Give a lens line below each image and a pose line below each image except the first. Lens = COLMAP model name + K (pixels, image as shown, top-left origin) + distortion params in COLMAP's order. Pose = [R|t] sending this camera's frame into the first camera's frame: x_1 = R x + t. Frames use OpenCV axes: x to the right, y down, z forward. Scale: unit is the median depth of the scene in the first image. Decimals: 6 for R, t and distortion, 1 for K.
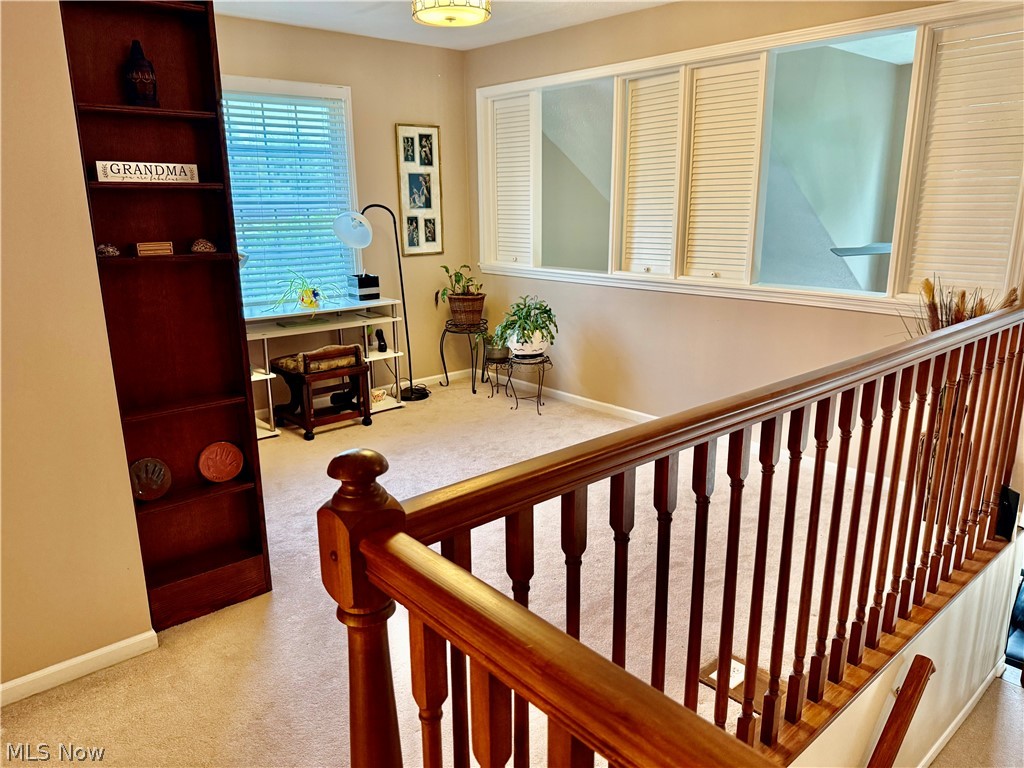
lens RADIAL K [[714.8, 0, 534.4], [0, 714.8, 385.2], [0, 0, 1]] dist [0.110747, -0.145503]
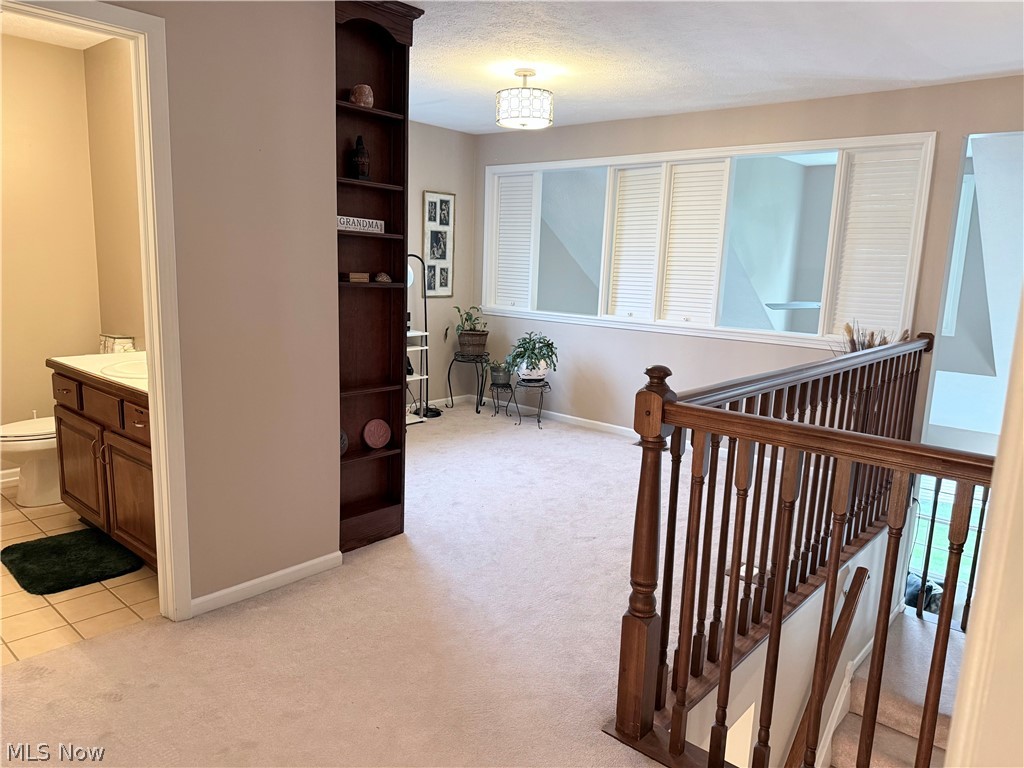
lens RADIAL K [[724.1, 0, 515.3], [0, 724.1, 391.0], [0, 0, 1]] dist [0.125321, -0.219885]
pose [[0.991057, 0.022340, 0.131553, -0.203497], [-0.012440, 0.997060, -0.075602, 0.072113], [-0.132855, 0.073290, 0.988422, -0.228256]]
